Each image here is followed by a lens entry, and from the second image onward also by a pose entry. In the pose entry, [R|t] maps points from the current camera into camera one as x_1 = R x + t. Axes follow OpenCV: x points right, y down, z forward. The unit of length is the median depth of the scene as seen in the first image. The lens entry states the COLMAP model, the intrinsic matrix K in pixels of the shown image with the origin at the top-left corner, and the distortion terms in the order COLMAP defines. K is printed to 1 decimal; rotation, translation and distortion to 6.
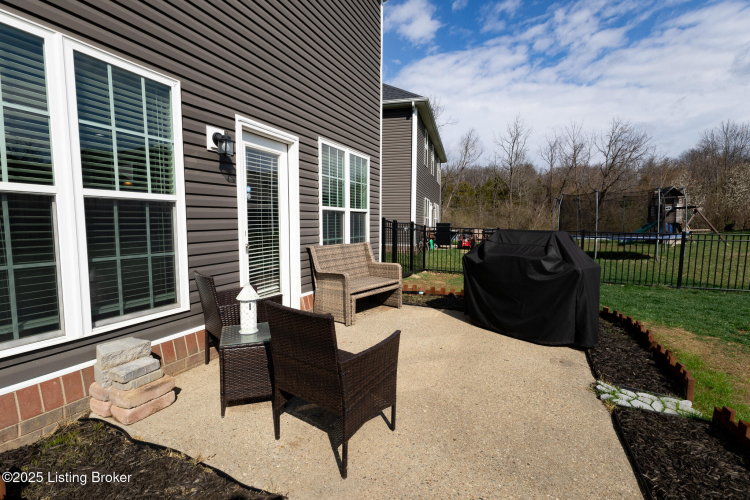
lens RADIAL K [[350.8, 0, 375.1], [0, 350.8, 250.4], [0, 0, 1]] dist [0.004598, -0.000006]
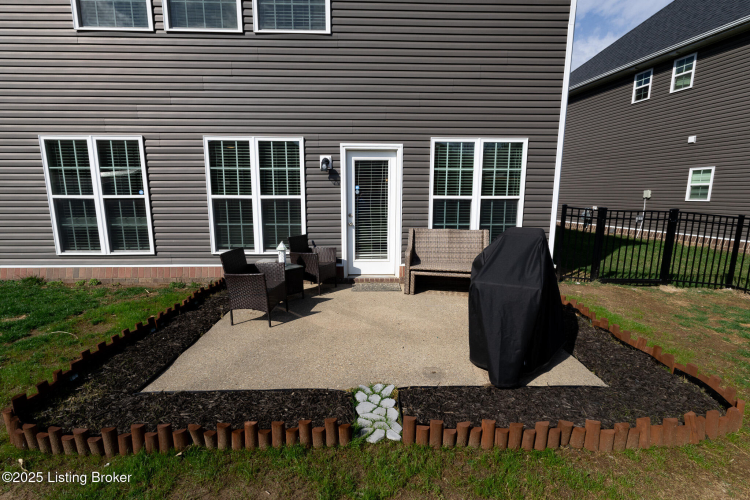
lens RADIAL K [[350.8, 0, 376.6], [0, 350.8, 255.7], [0, 0, 1]] dist [0.004598, -0.000006]
pose [[0.435477, 0.154570, -0.886830, 1.259173], [-0.073965, 0.987961, 0.135877, -0.107570], [0.897156, 0.006423, 0.441667, 0.449304]]
